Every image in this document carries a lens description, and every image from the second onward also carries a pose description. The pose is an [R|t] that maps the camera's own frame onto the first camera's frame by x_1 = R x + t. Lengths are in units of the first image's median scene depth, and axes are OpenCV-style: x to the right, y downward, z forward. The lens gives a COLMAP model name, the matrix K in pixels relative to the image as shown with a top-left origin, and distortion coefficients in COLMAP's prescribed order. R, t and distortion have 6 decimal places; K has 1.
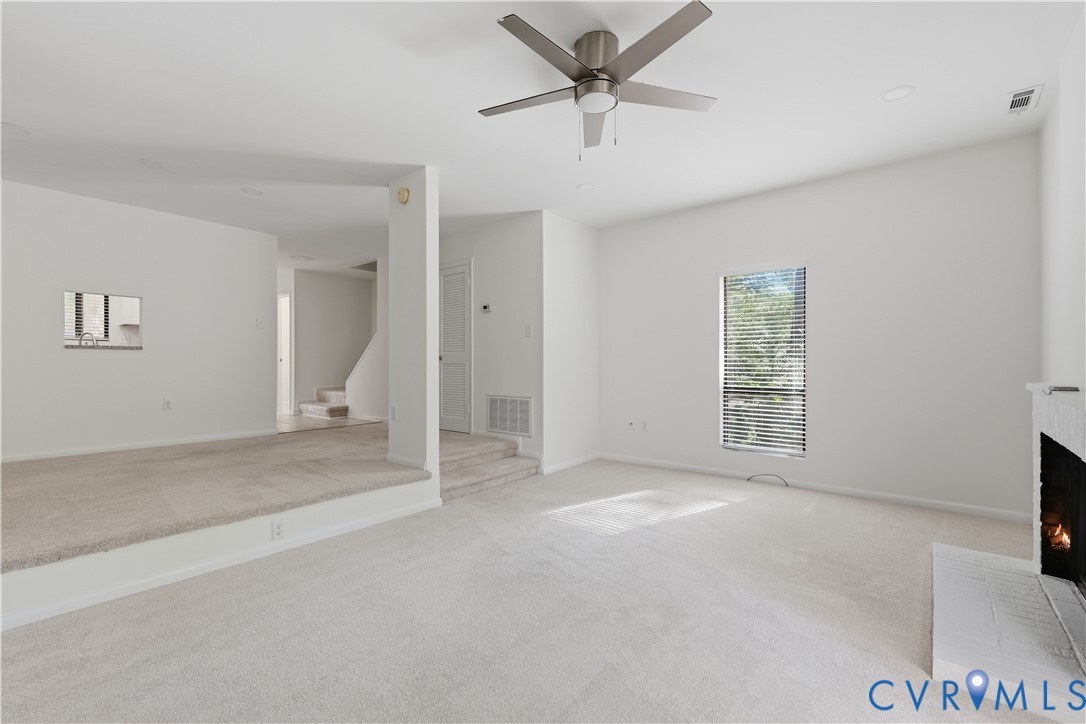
lens RADIAL K [[487.7, 0, 536.8], [0, 487.7, 364.7], [0, 0, 1]] dist [-0.009814, 0.002200]
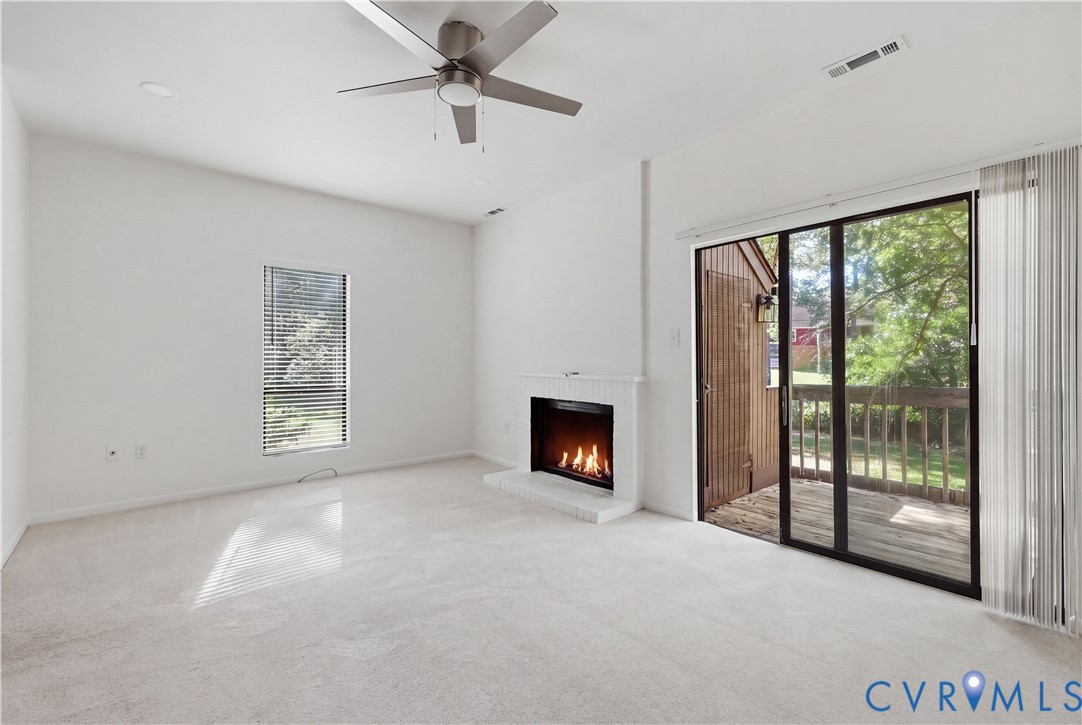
lens RADIAL K [[485.9, 0, 545.2], [0, 485.9, 360.9], [0, 0, 1]] dist [-0.009814, 0.002200]
pose [[0.097182, 0.003257, 0.995261, -0.470789], [0.001261, 0.999993, -0.003396, 0.000209], [-0.995266, 0.001585, 0.097177, 0.418097]]
